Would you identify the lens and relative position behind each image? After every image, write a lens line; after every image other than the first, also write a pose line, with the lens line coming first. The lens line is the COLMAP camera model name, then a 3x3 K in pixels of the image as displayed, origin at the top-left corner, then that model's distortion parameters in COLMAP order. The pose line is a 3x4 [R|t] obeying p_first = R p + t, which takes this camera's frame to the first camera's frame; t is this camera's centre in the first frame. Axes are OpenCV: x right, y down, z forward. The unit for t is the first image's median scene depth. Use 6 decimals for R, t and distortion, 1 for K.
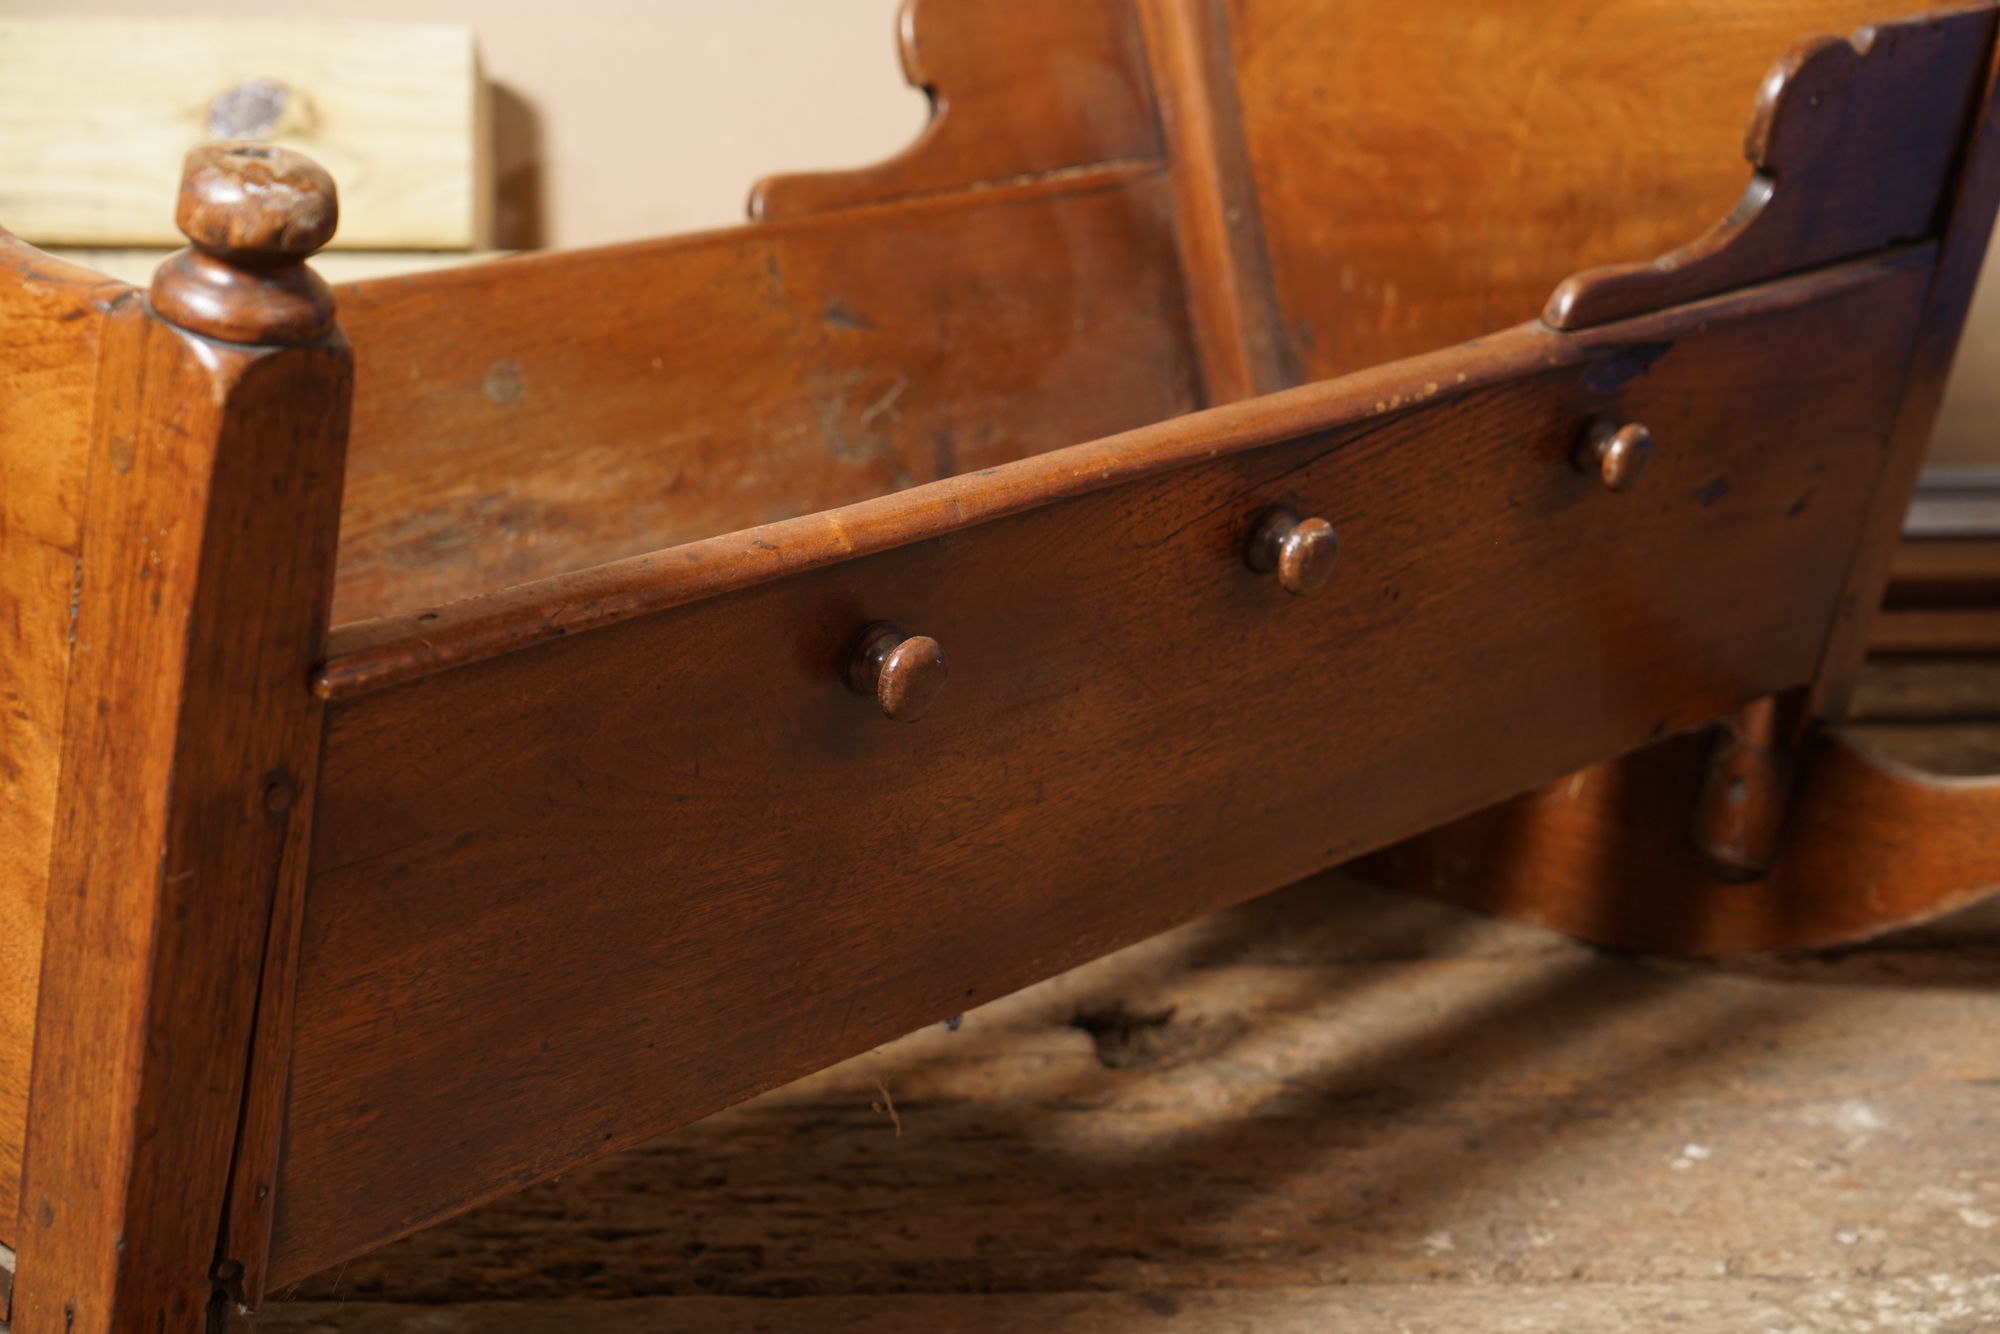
lens RADIAL K [[3588.8, 0, 893.5], [0, 3588.8, 697.9], [0, 0, 1]] dist [0.001400, 0.000000]
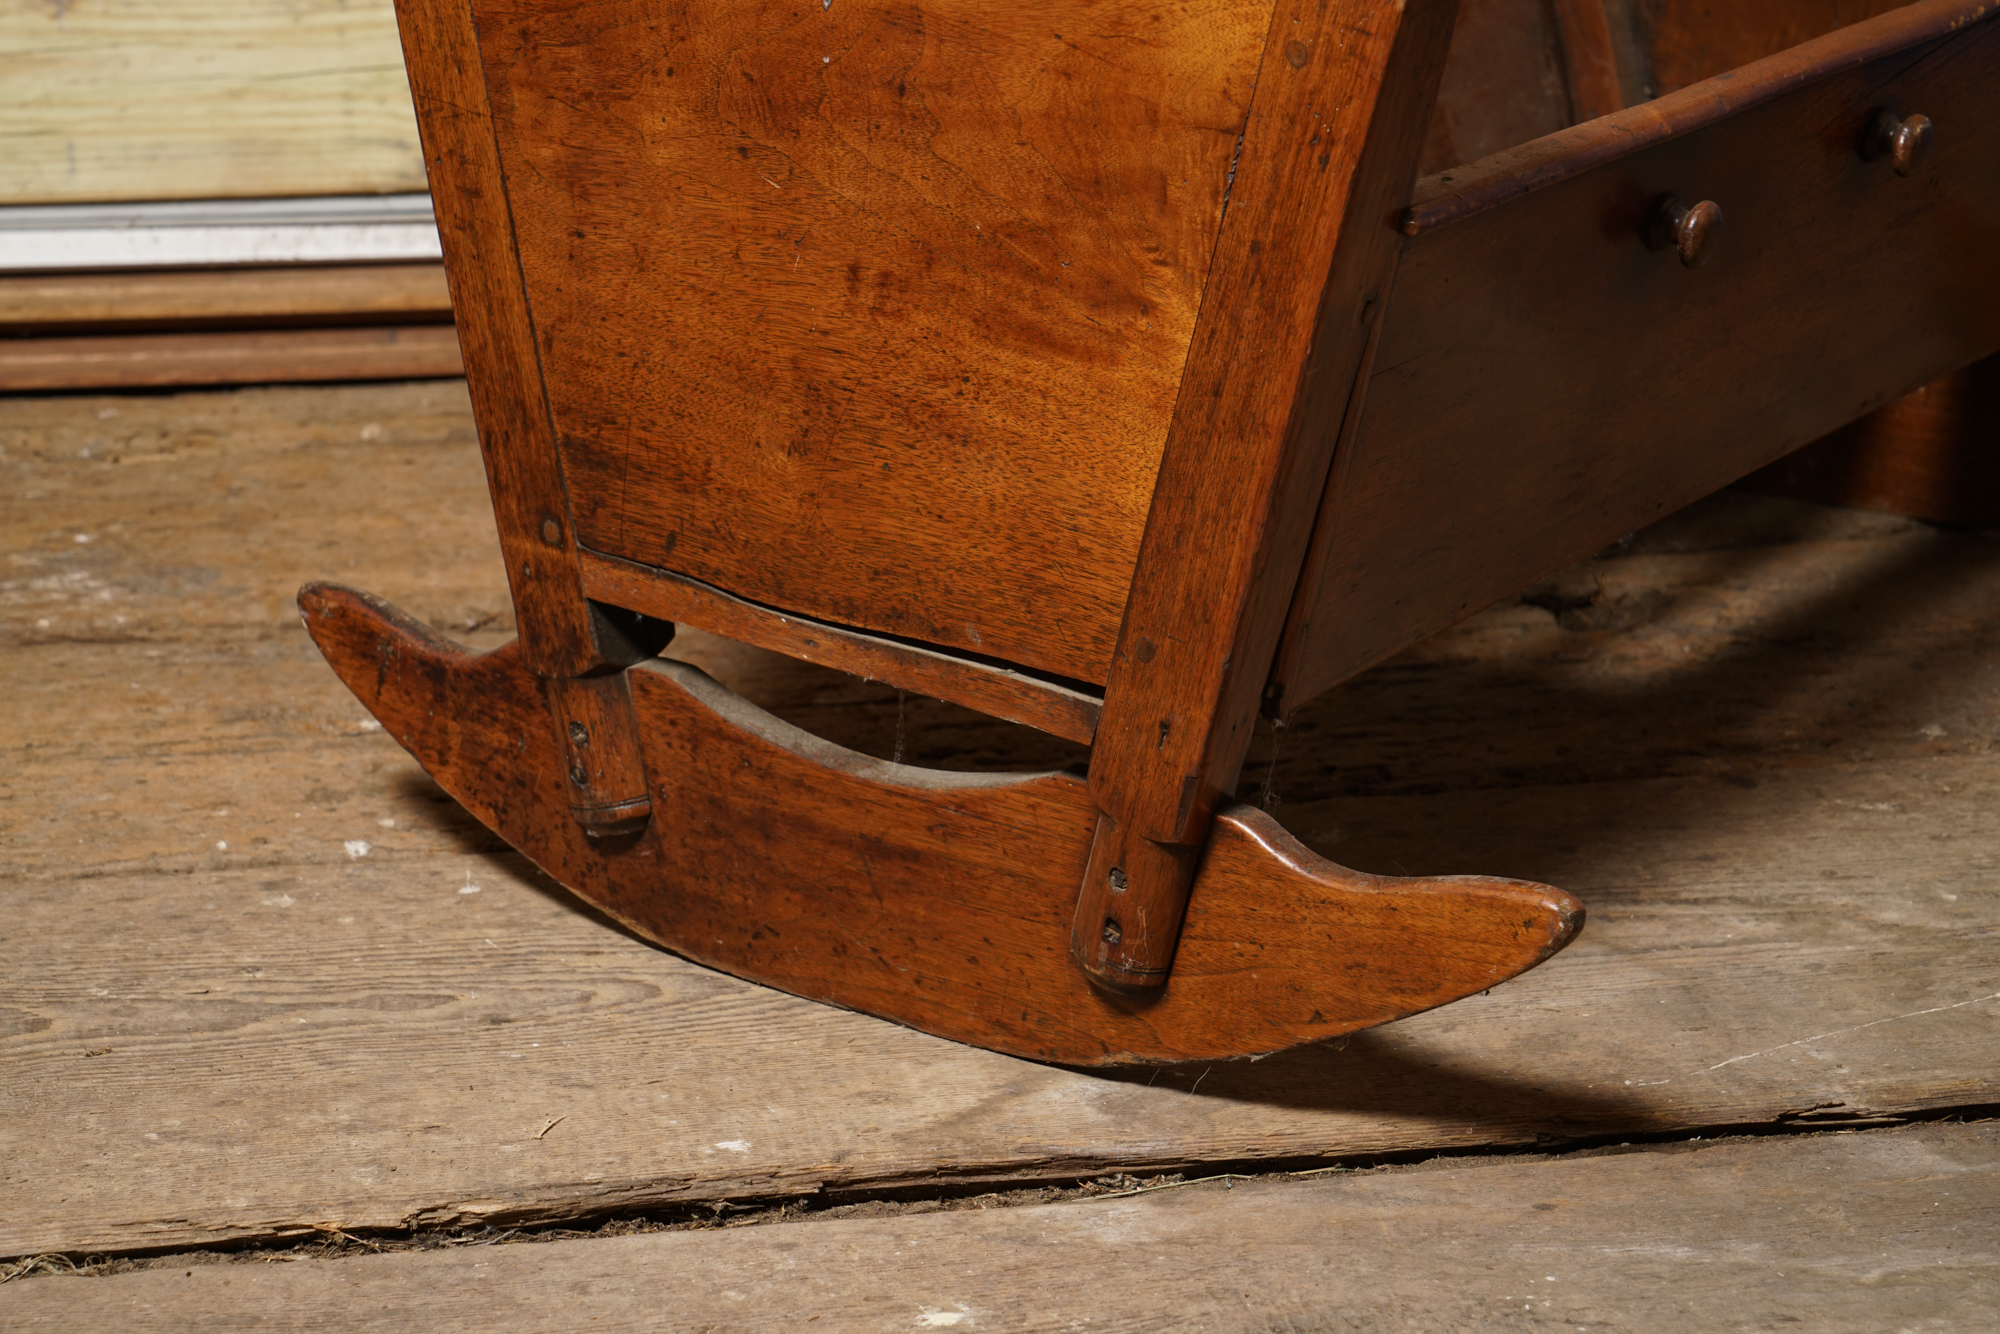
lens RADIAL K [[4061.0, 0, 870.8], [0, 4061.0, 735.5], [0, 0, 1]] dist [-0.017527, 0.000000]
pose [[0.994437, -0.052204, 0.091486, -0.317298], [0.047425, 0.997433, 0.053649, 0.059863], [-0.094052, -0.049012, 0.994360, -0.317749]]
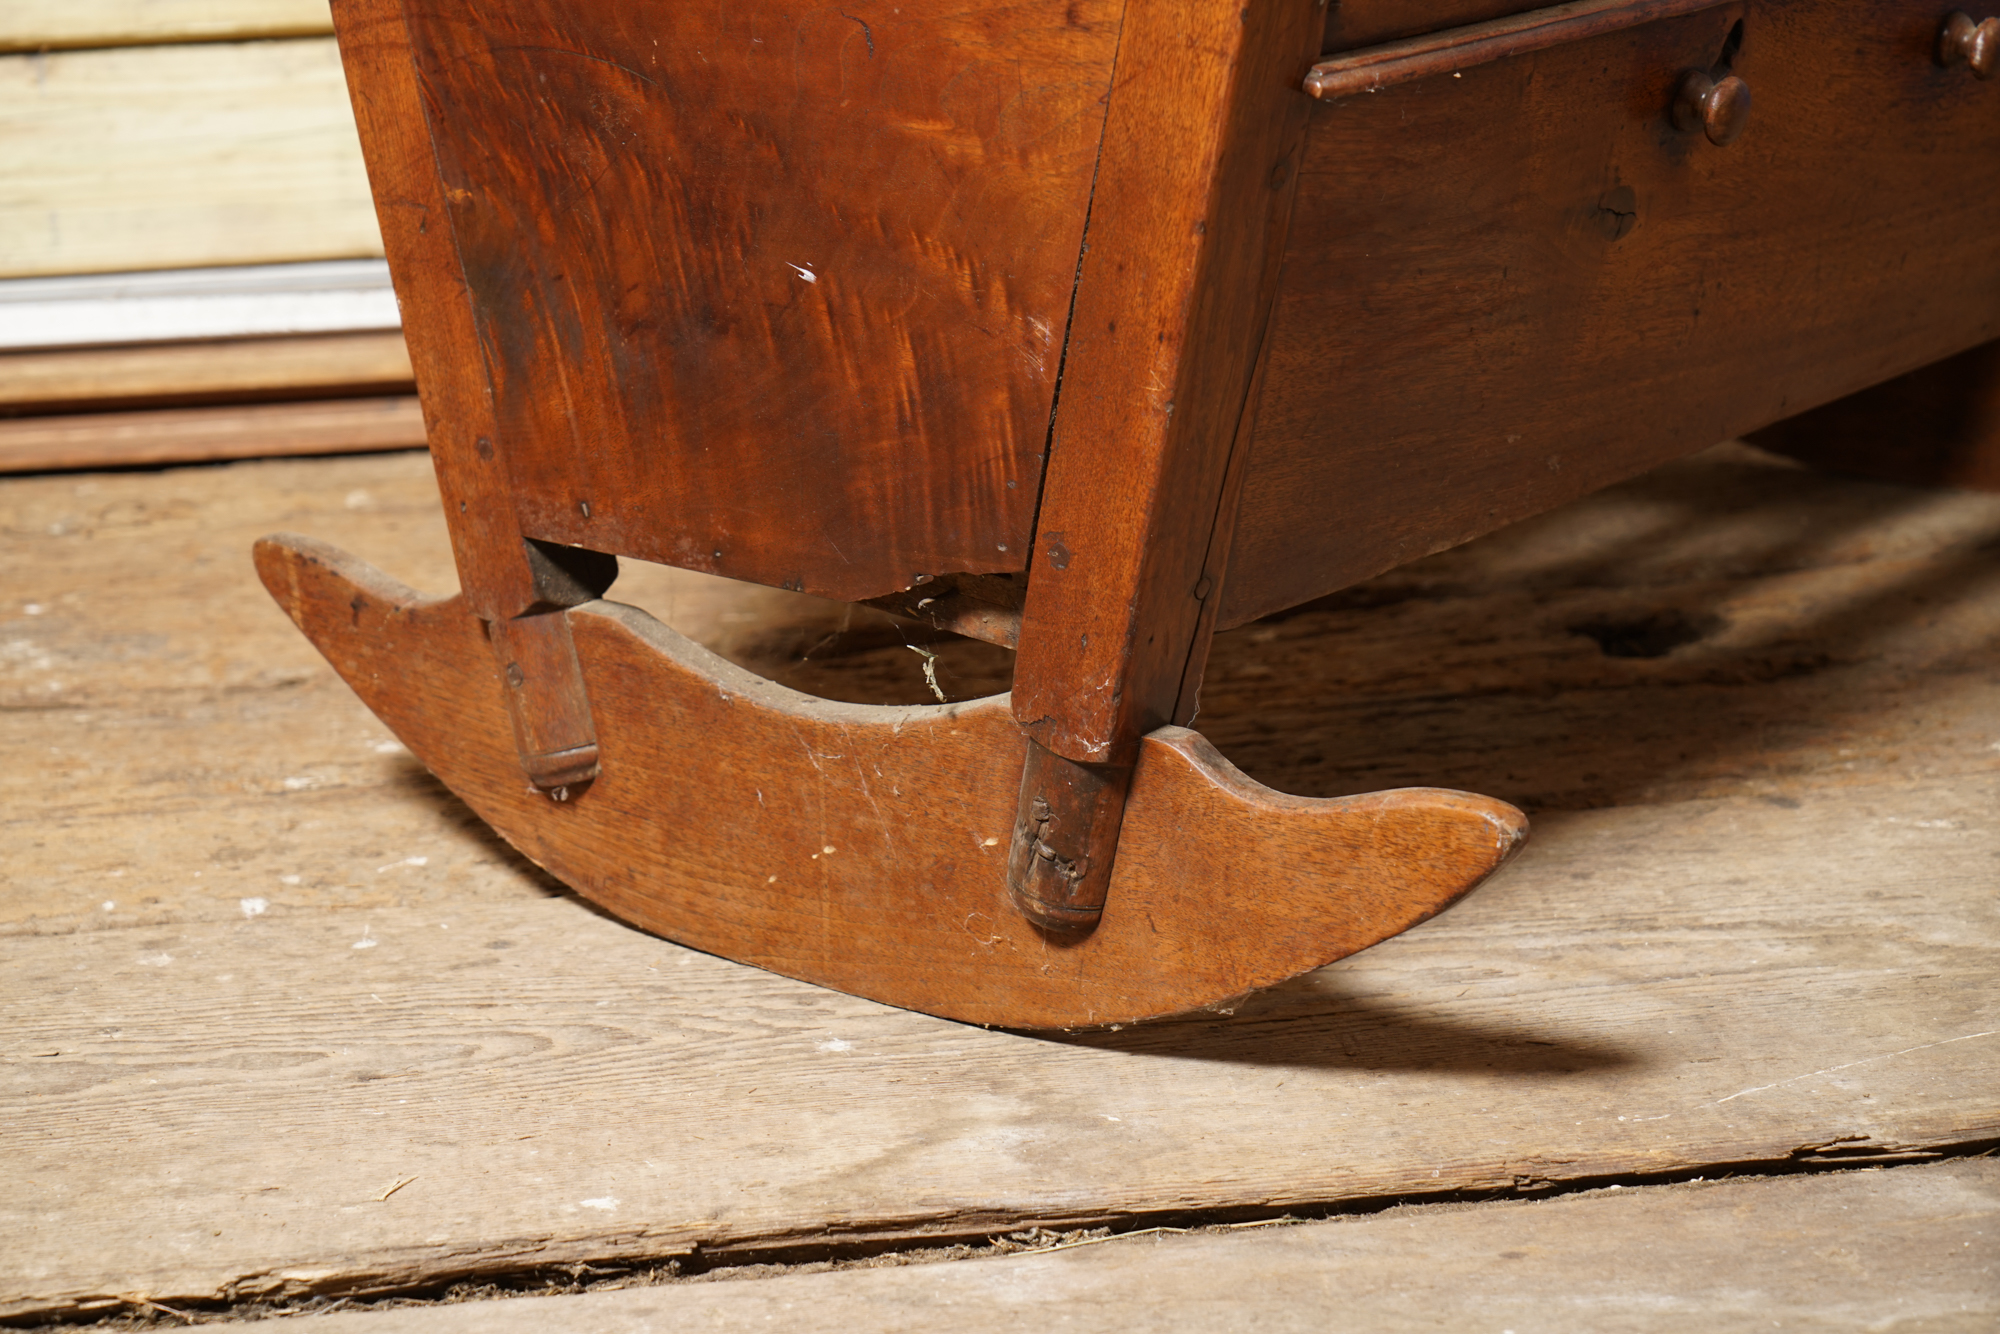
lens RADIAL K [[4061.0, 0, 839.5], [0, 4061.0, 709.7], [0, 0, 1]] dist [-0.017527, 0.000000]
pose [[0.996890, -0.071266, 0.033627, -0.232368], [0.071235, 0.997457, 0.002105, 0.107956], [-0.033691, 0.000297, 0.999432, -0.212959]]
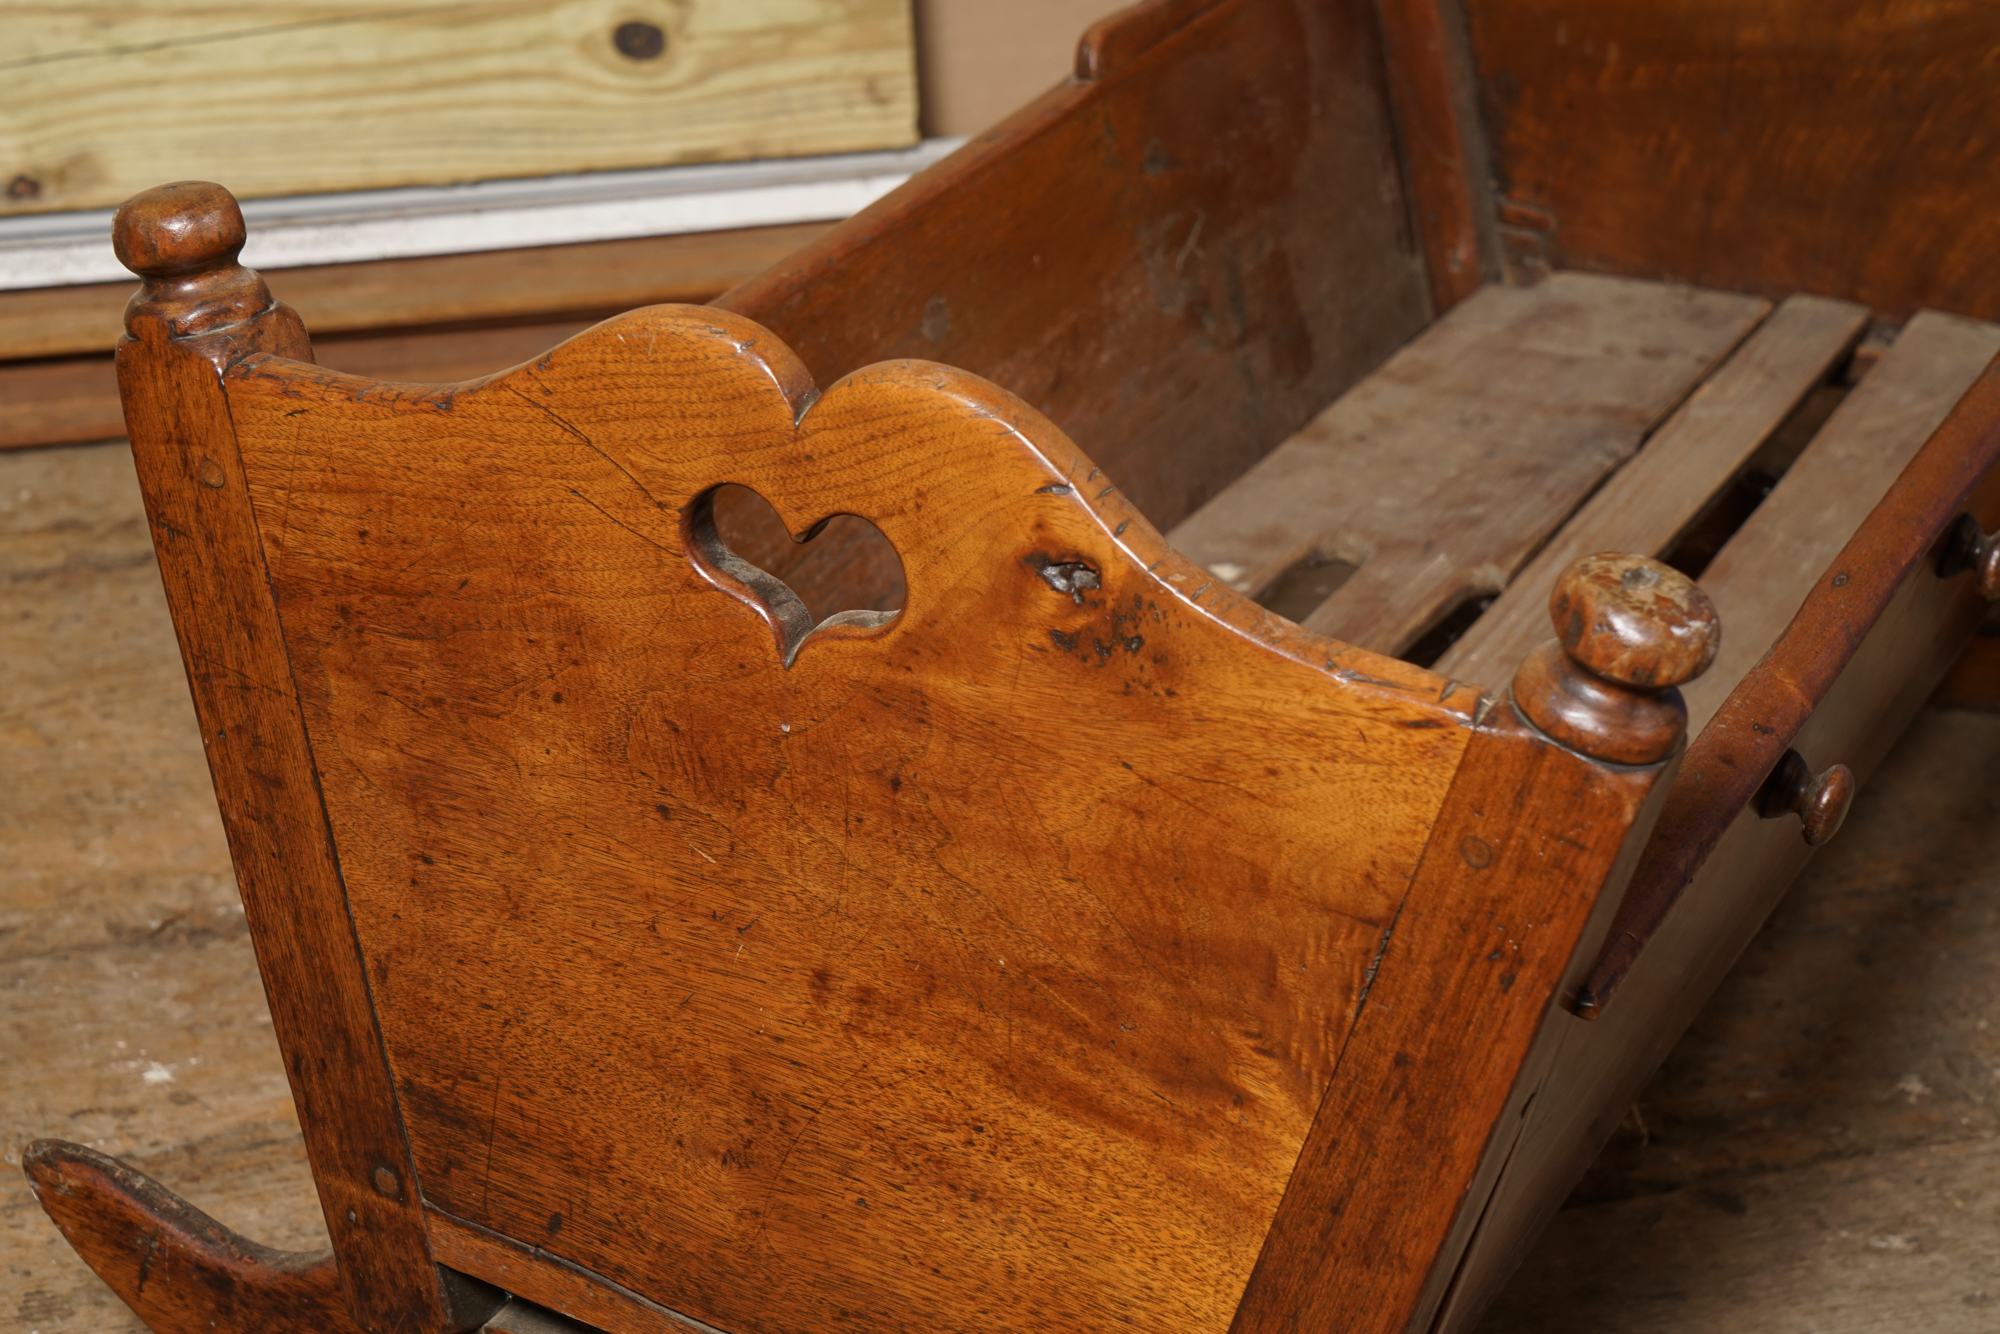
lens RADIAL K [[4061.0, 0, 884.6], [0, 4061.0, 765.3], [0, 0, 1]] dist [-0.017527, 0.000000]
pose [[0.967192, -0.115843, 0.226096, -0.383669], [0.063854, 0.972265, 0.224997, -0.219086], [-0.245889, -0.203178, 0.947764, -0.037322]]
